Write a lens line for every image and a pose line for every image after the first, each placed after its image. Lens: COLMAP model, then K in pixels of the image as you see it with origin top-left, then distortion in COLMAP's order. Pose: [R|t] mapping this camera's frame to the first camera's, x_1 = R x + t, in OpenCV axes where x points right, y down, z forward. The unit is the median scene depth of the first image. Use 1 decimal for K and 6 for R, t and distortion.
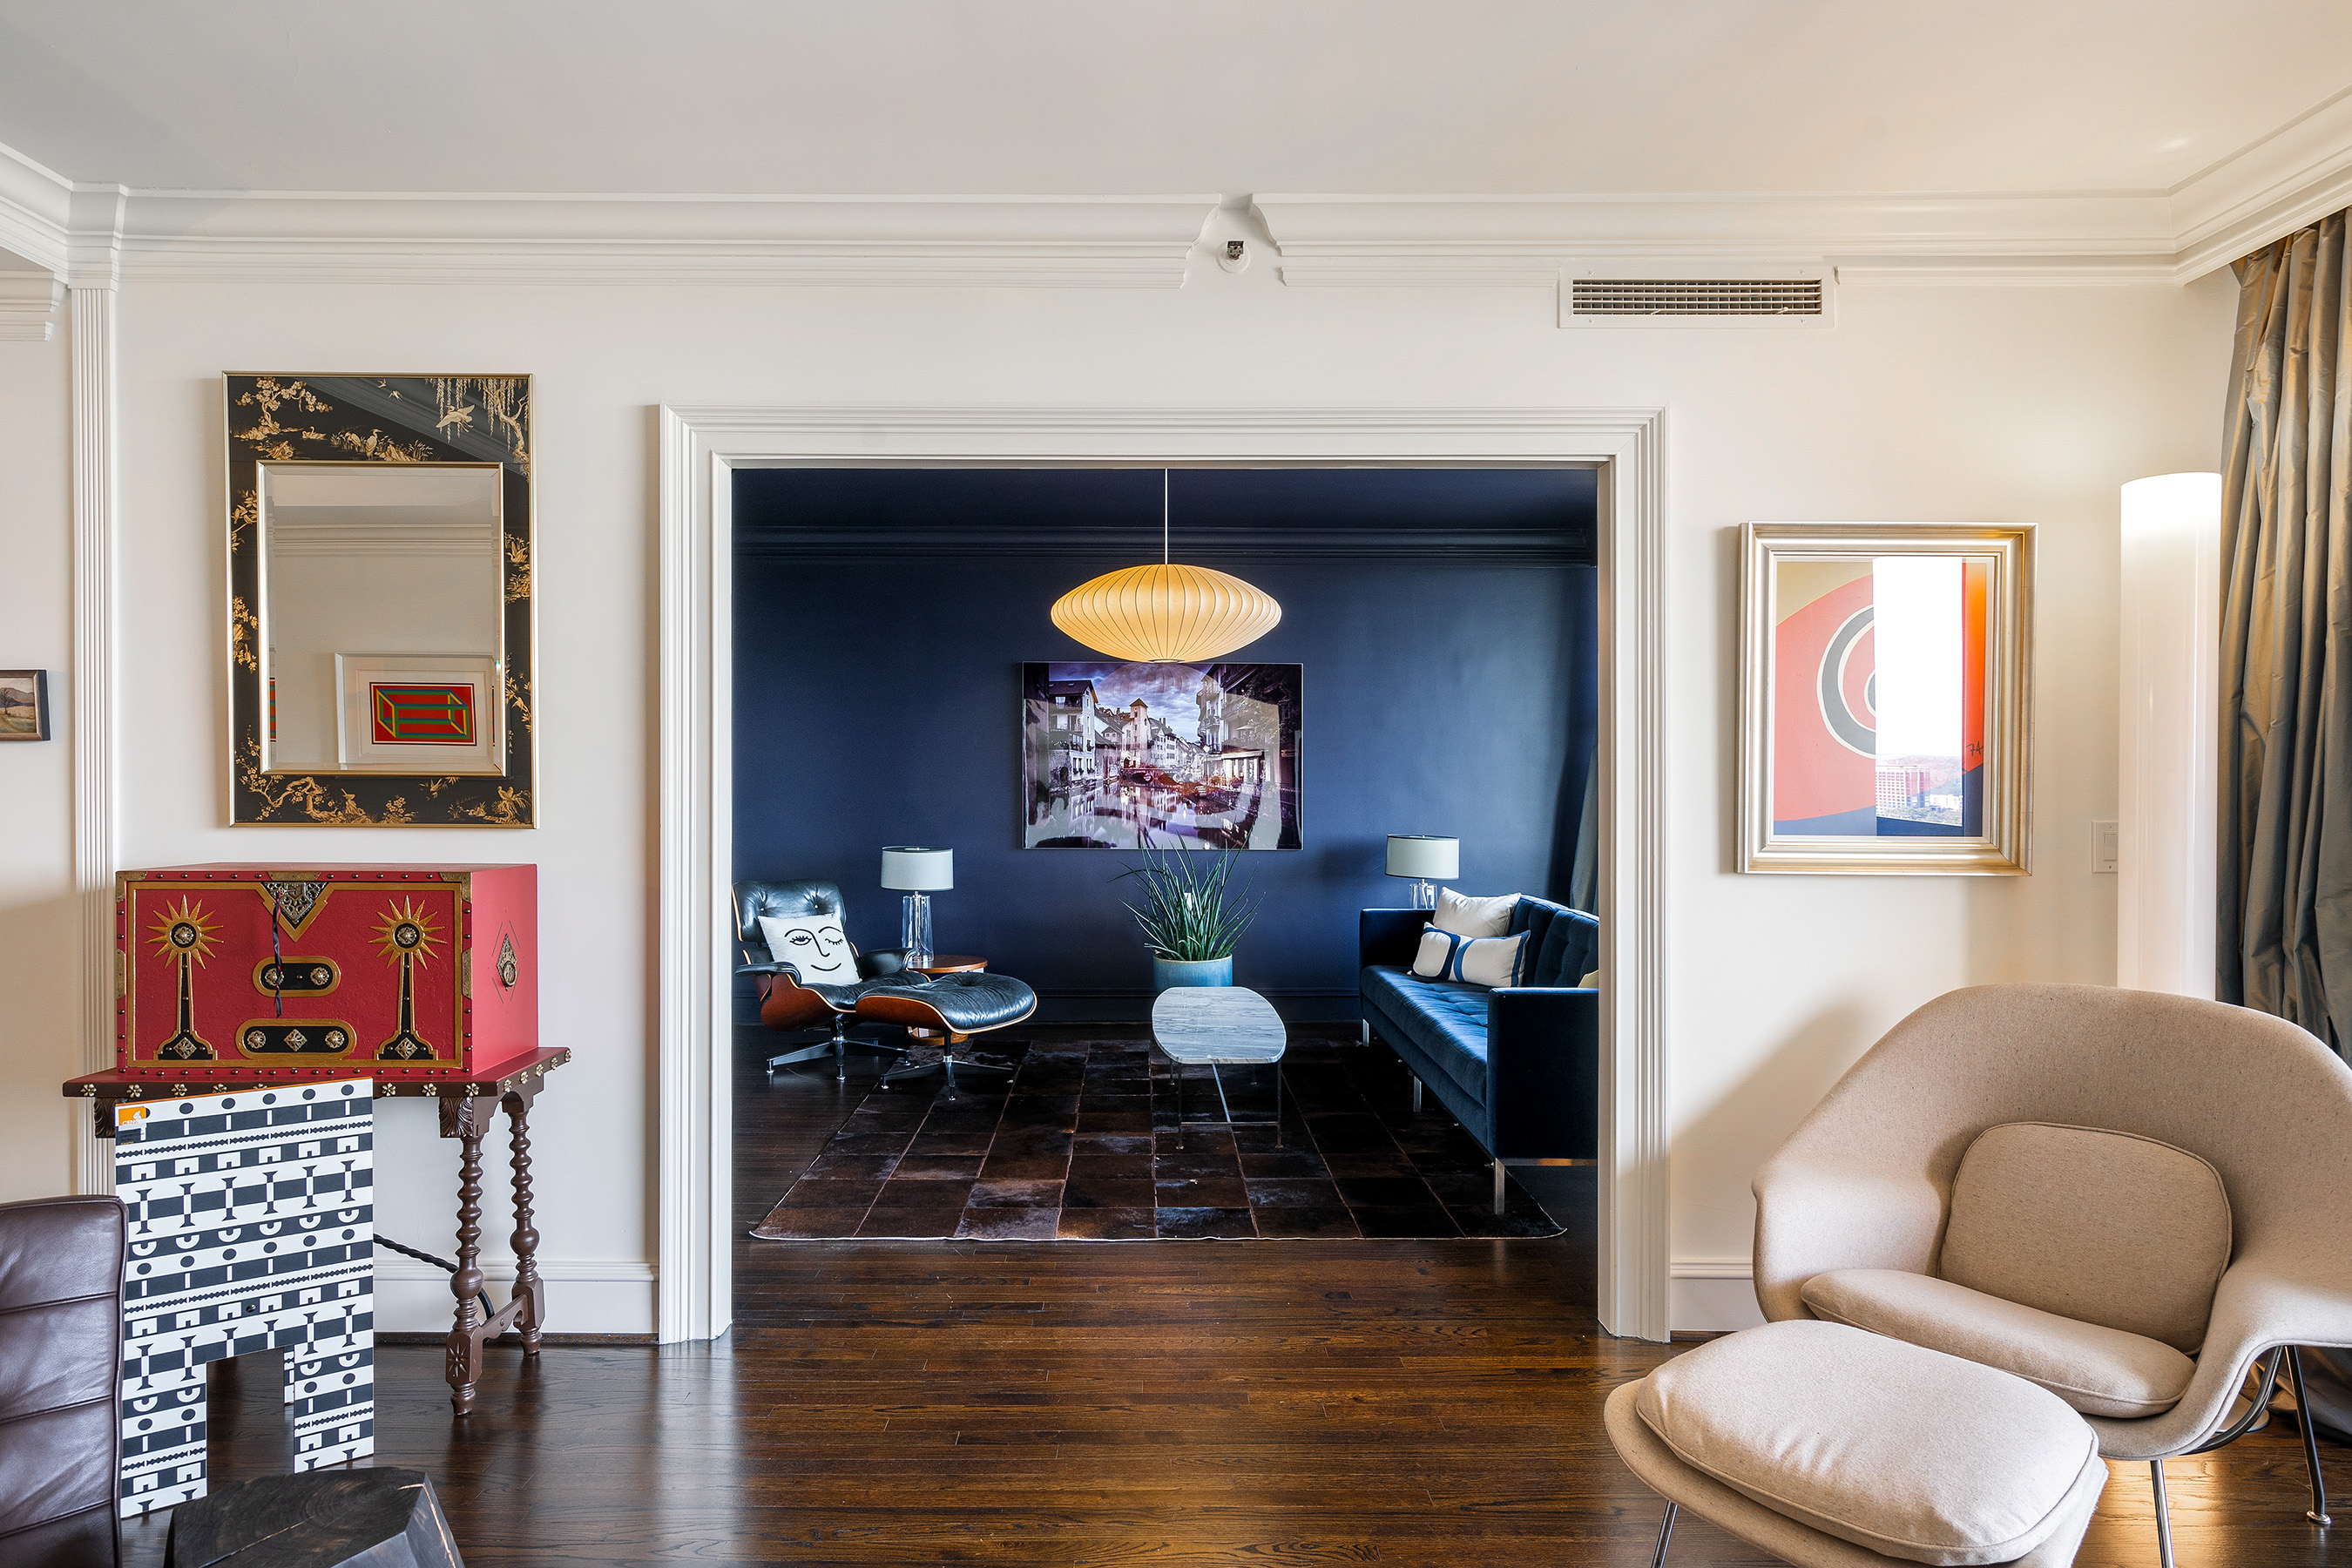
lens RADIAL K [[1346.7, 0, 1144.5], [0, 1346.7, 791.0], [0, 0, 1]] dist [0.004571, 0.000839]
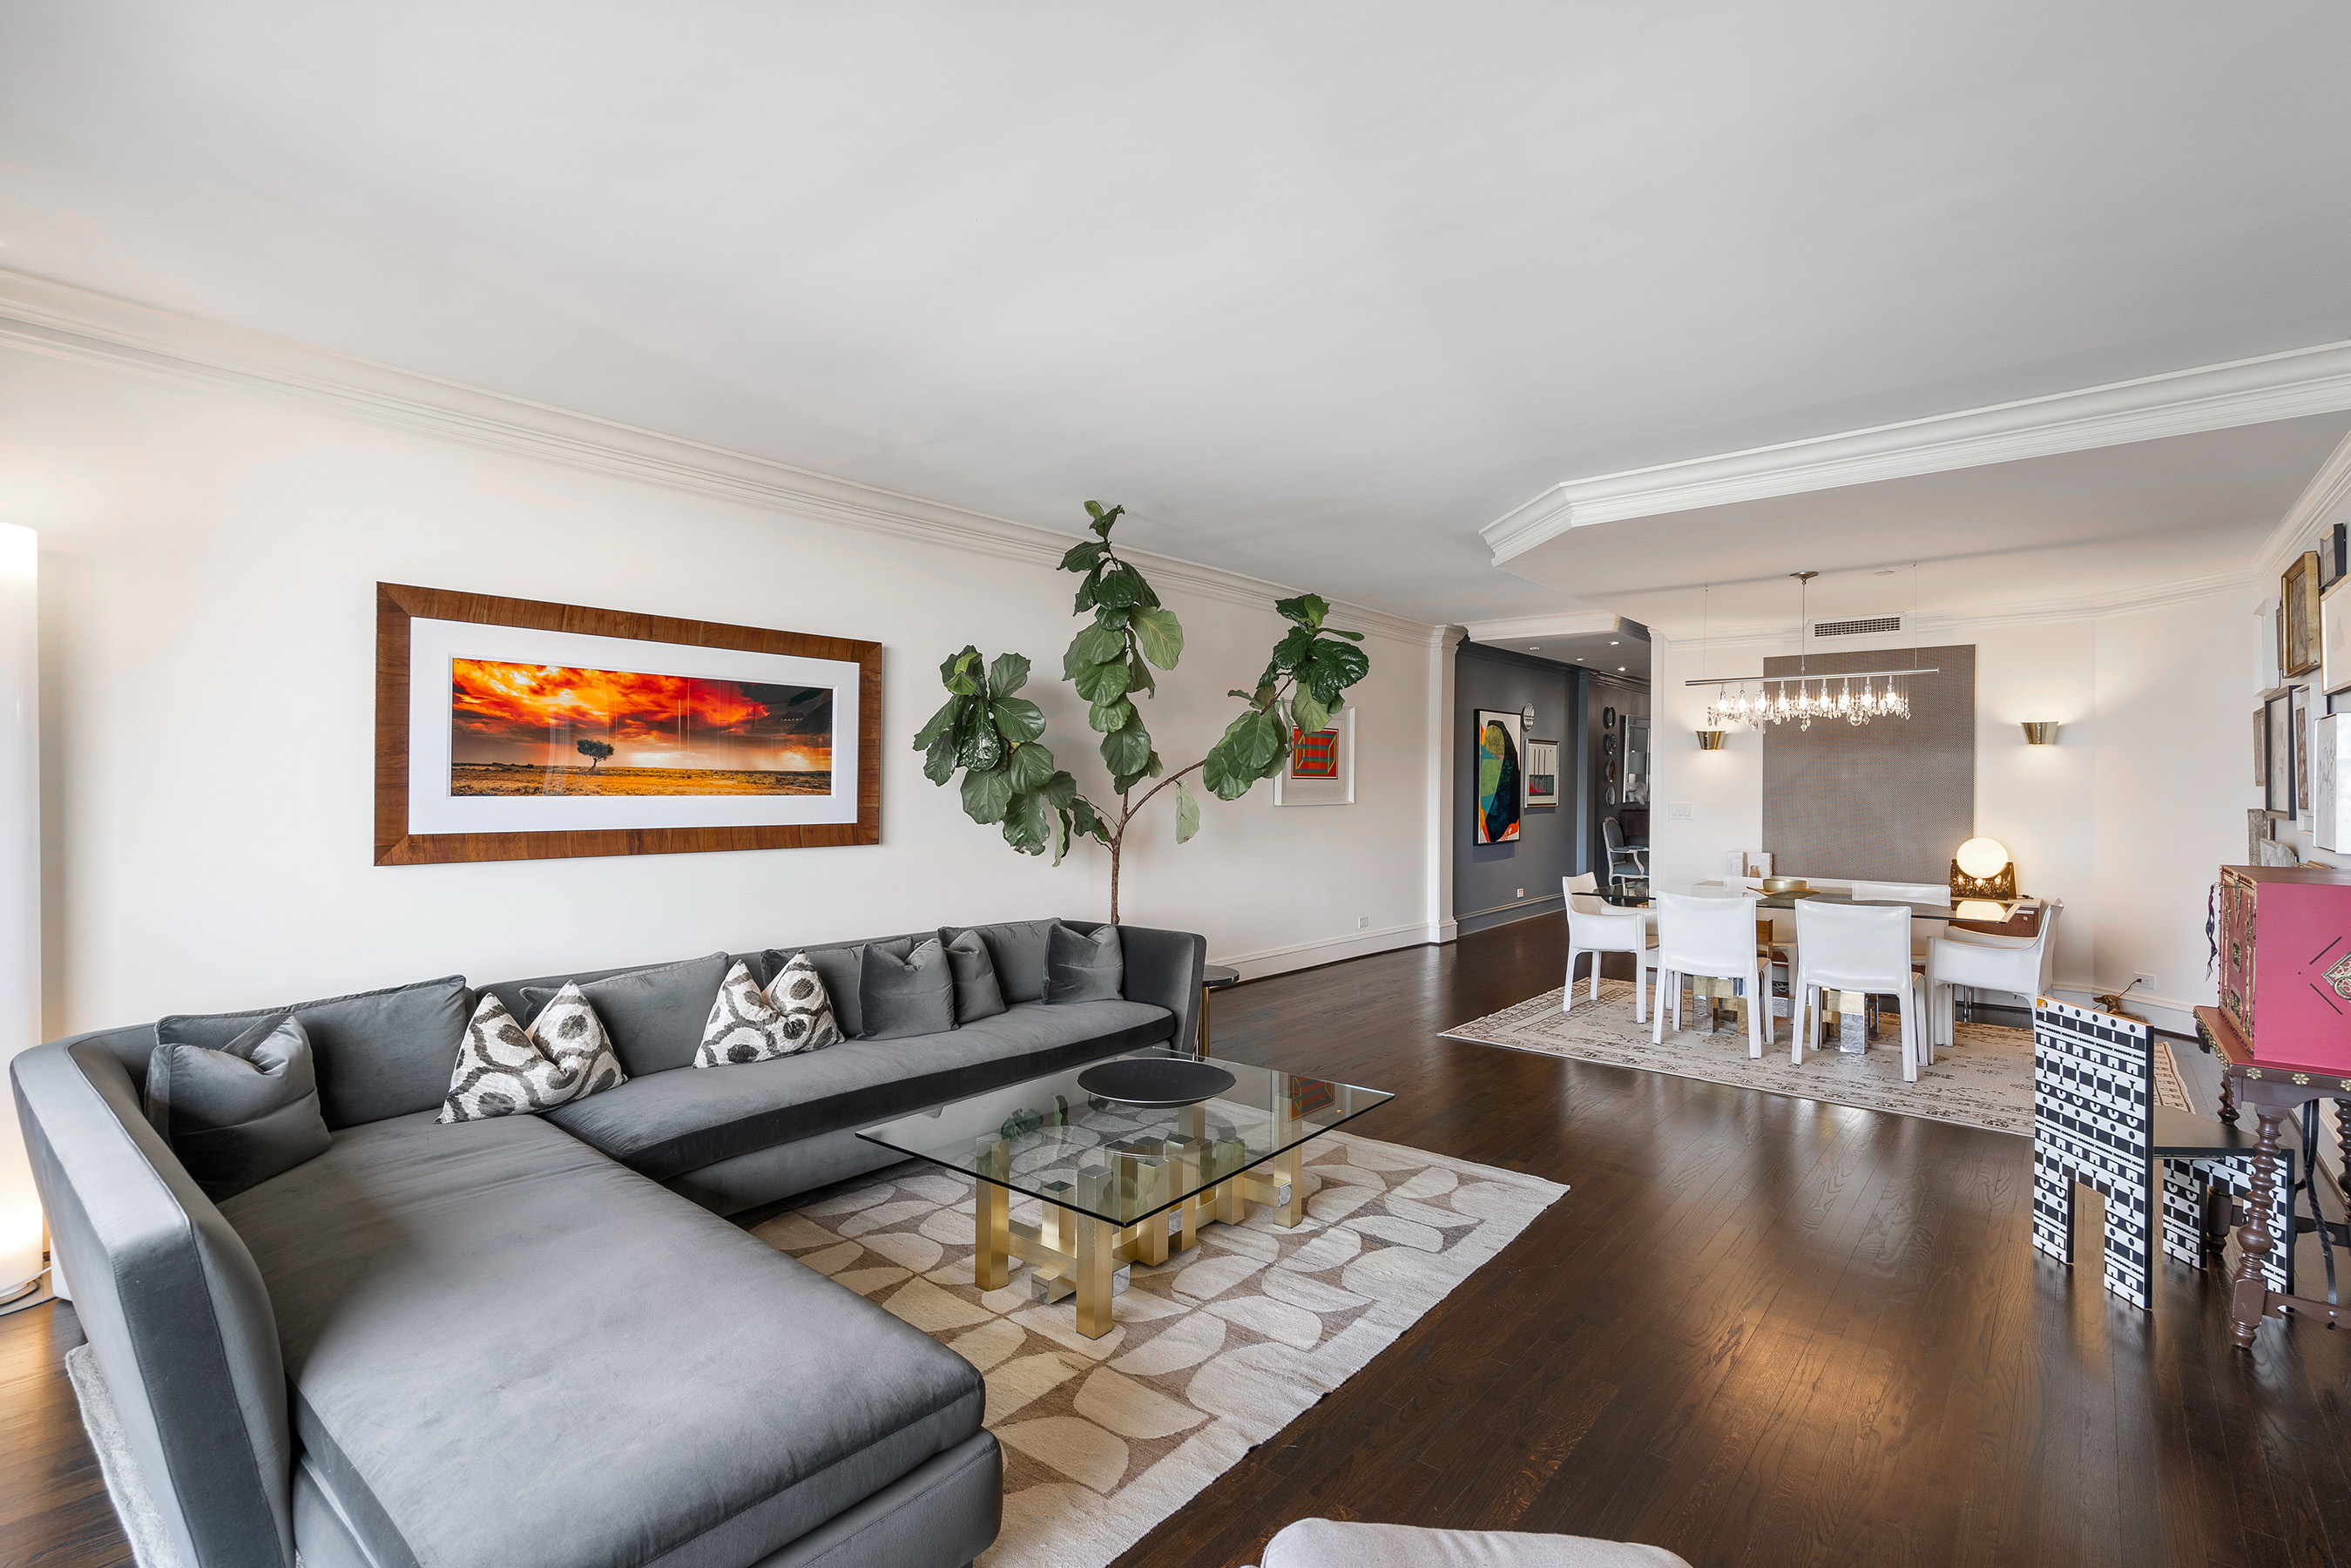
lens RADIAL K [[1079.5, 0, 1175.5], [0, 1079.5, 784.0], [0, 0, 1]] dist [-0.000427, 0.000137]
pose [[-0.645969, -0.007000, -0.763331, 0.713113], [-0.010759, 0.999942, -0.000064, -0.011499], [0.763287, 0.008171, -0.646007, 0.798359]]
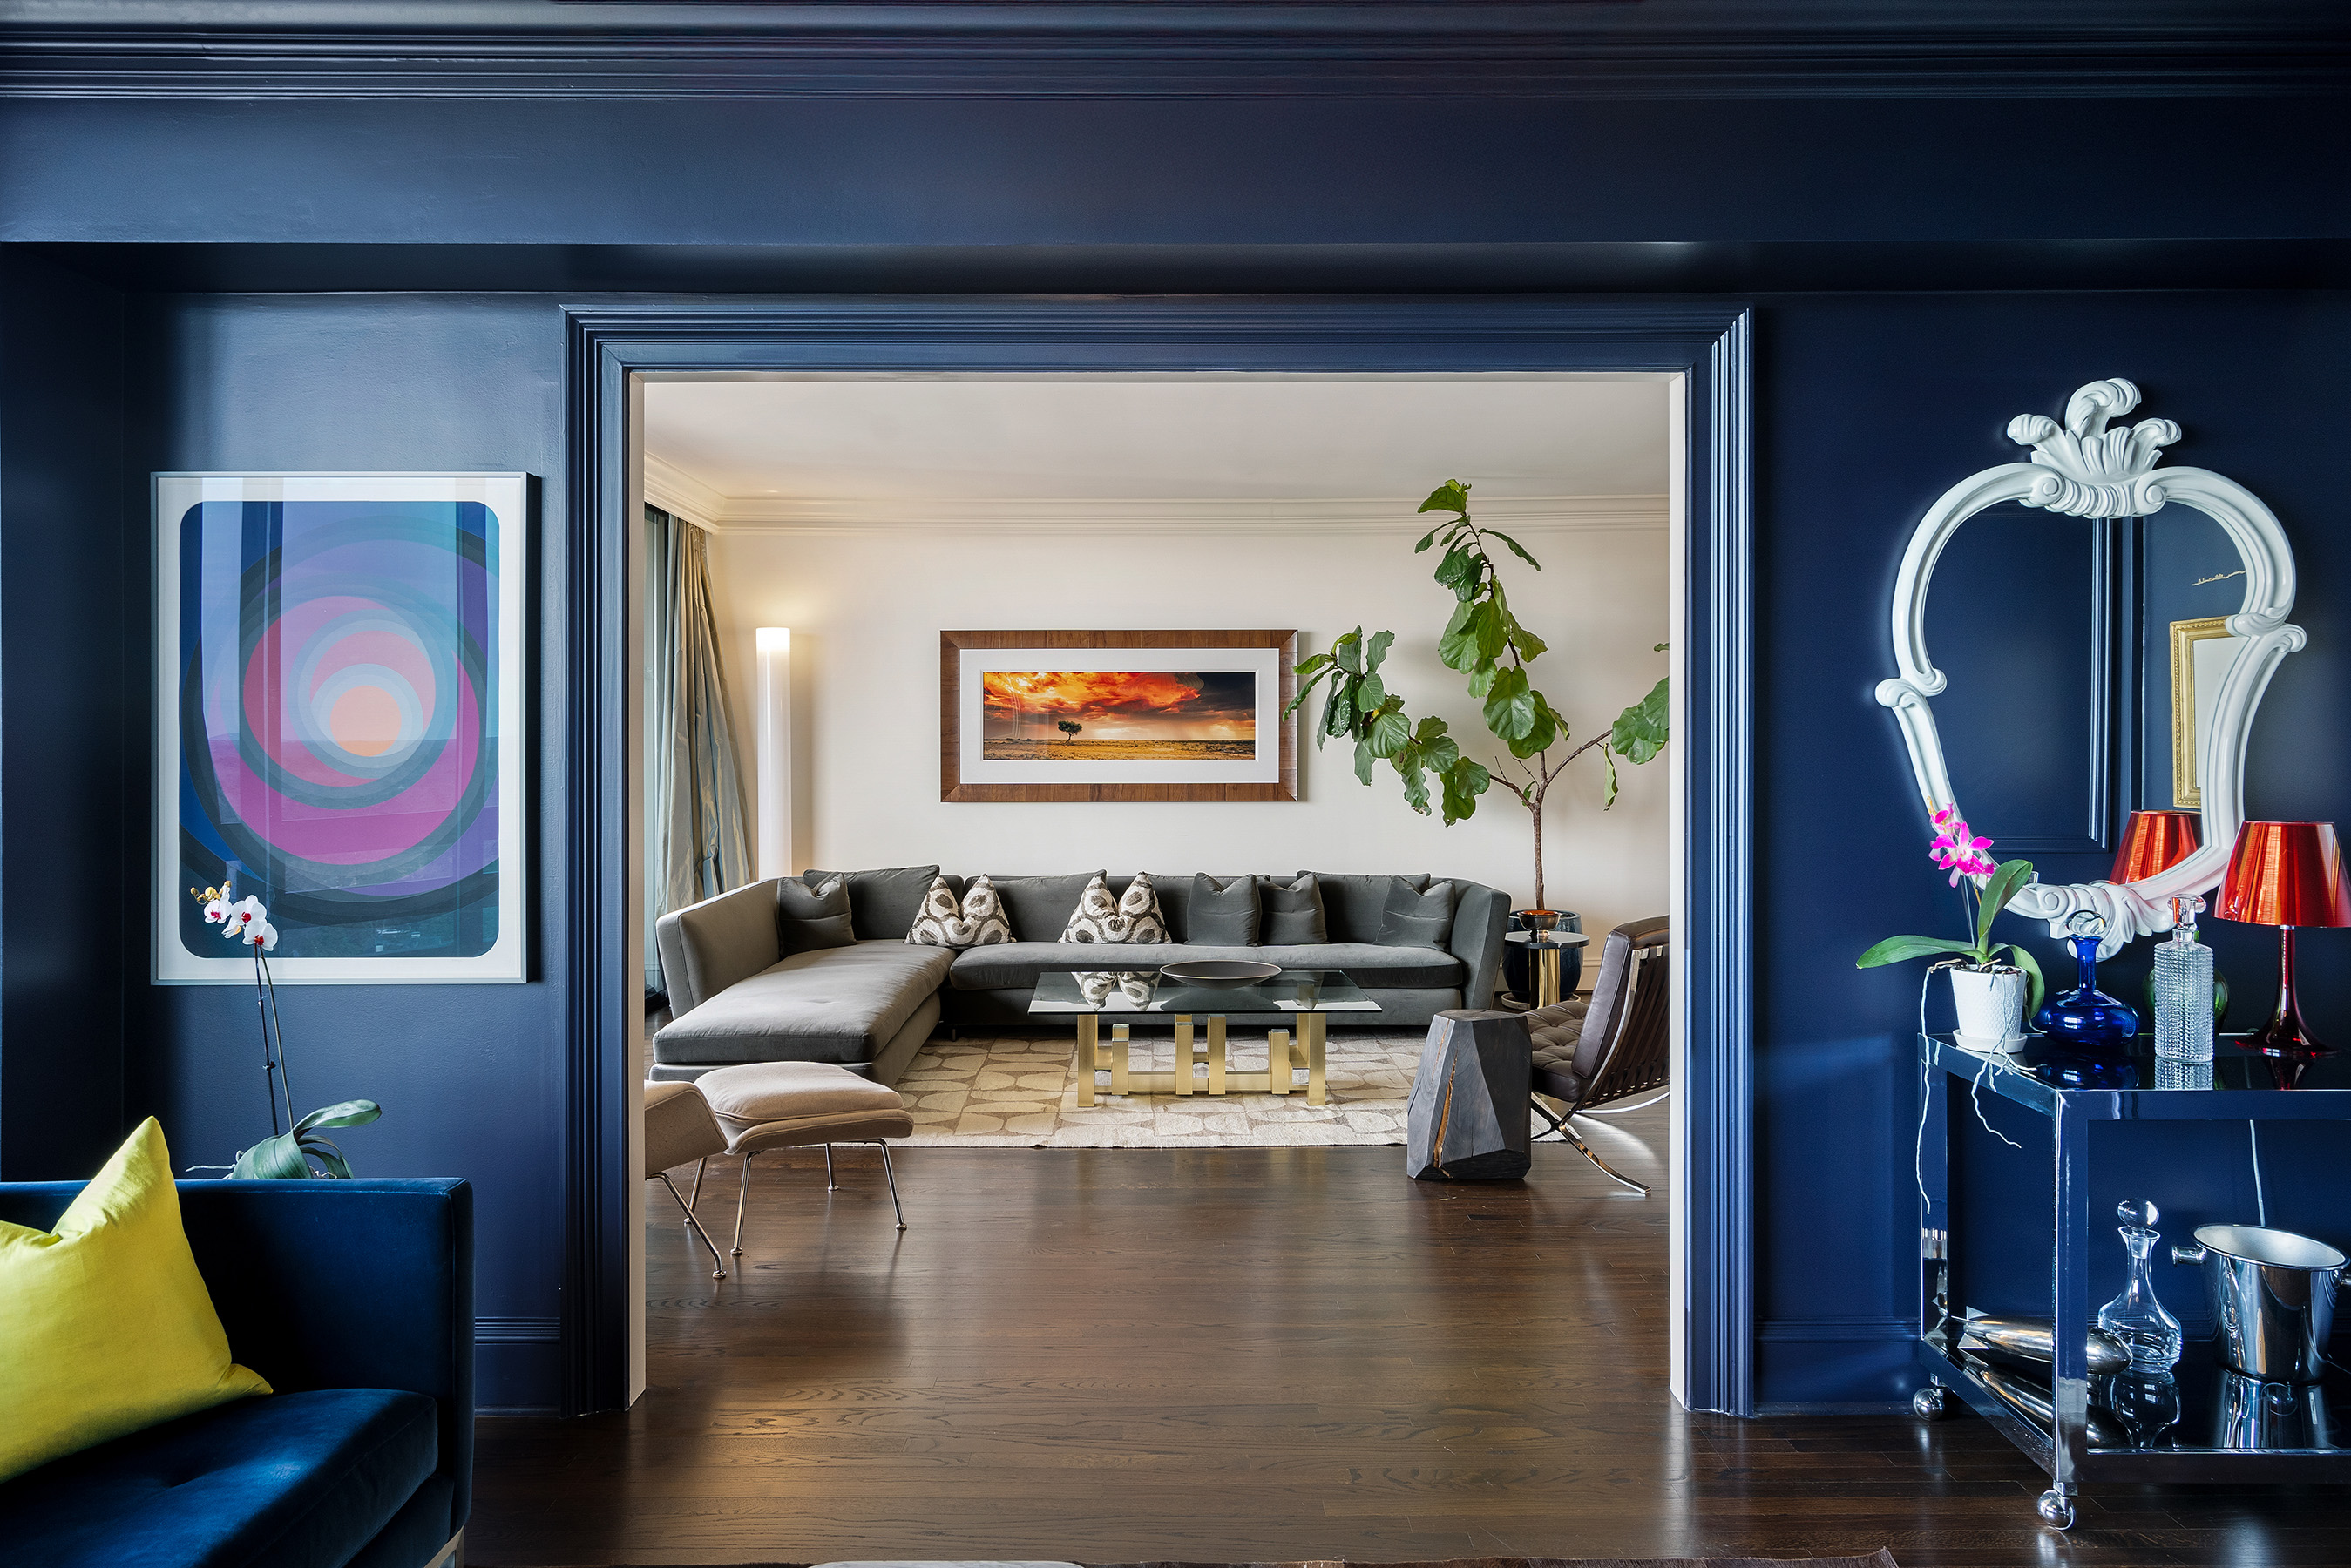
lens RADIAL K [[1491.2, 0, 1184.6], [0, 1491.2, 738.4], [0, 0, 1]] dist [0.004908, 0.002275]
pose [[-0.999924, 0.000365, -0.012312, 0.006821], [0.000447, 0.999978, -0.006669, -0.009763], [0.012310, -0.006674, -0.999902, 2.003659]]
